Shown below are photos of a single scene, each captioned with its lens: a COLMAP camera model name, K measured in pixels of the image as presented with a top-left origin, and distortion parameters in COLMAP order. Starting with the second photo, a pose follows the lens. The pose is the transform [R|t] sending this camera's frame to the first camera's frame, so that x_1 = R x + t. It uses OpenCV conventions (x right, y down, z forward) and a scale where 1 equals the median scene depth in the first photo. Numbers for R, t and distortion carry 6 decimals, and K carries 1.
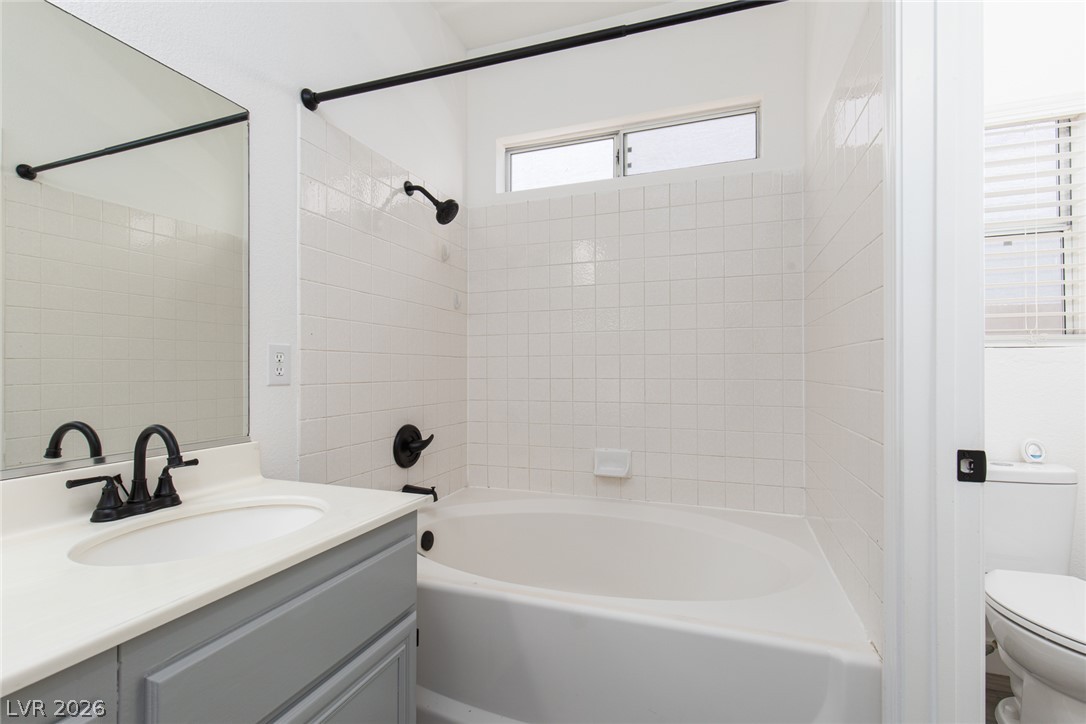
lens RADIAL K [[493.8, 0, 546.3], [0, 493.8, 360.9], [0, 0, 1]] dist [0.005973, 0.001037]
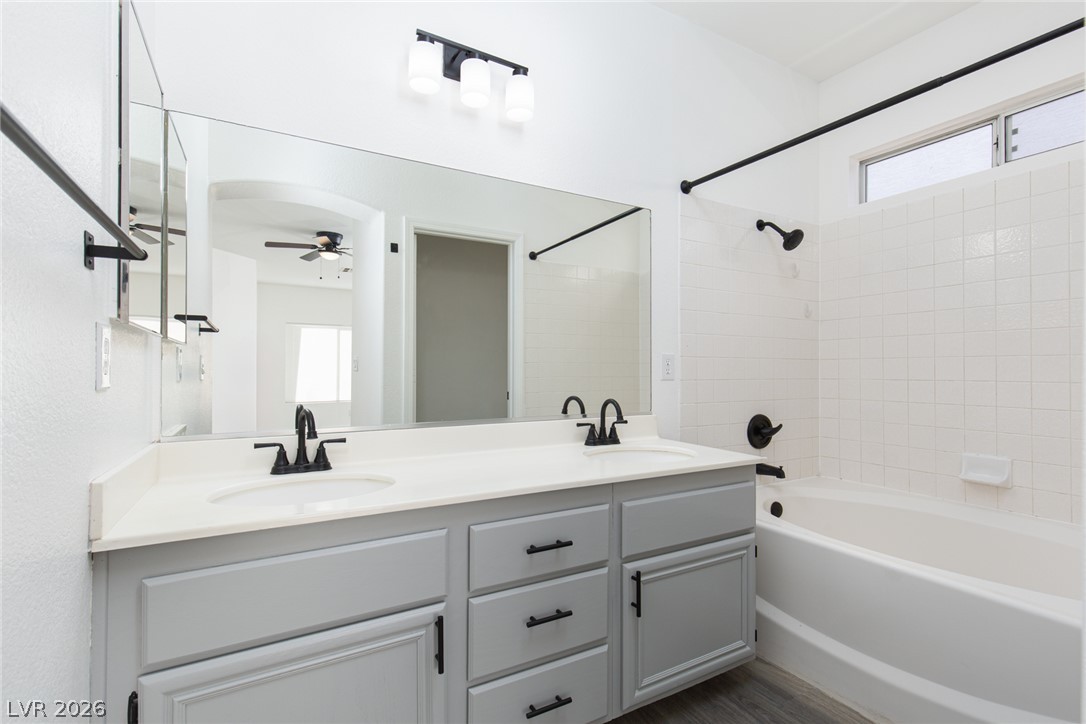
lens RADIAL K [[493.8, 0, 540.3], [0, 493.8, 370.6], [0, 0, 1]] dist [0.005973, 0.001037]
pose [[0.745013, 0.005227, -0.667030, 0.179491], [0.006765, 0.999859, 0.015391, -0.005941], [0.667016, -0.015979, 0.744872, -0.386089]]
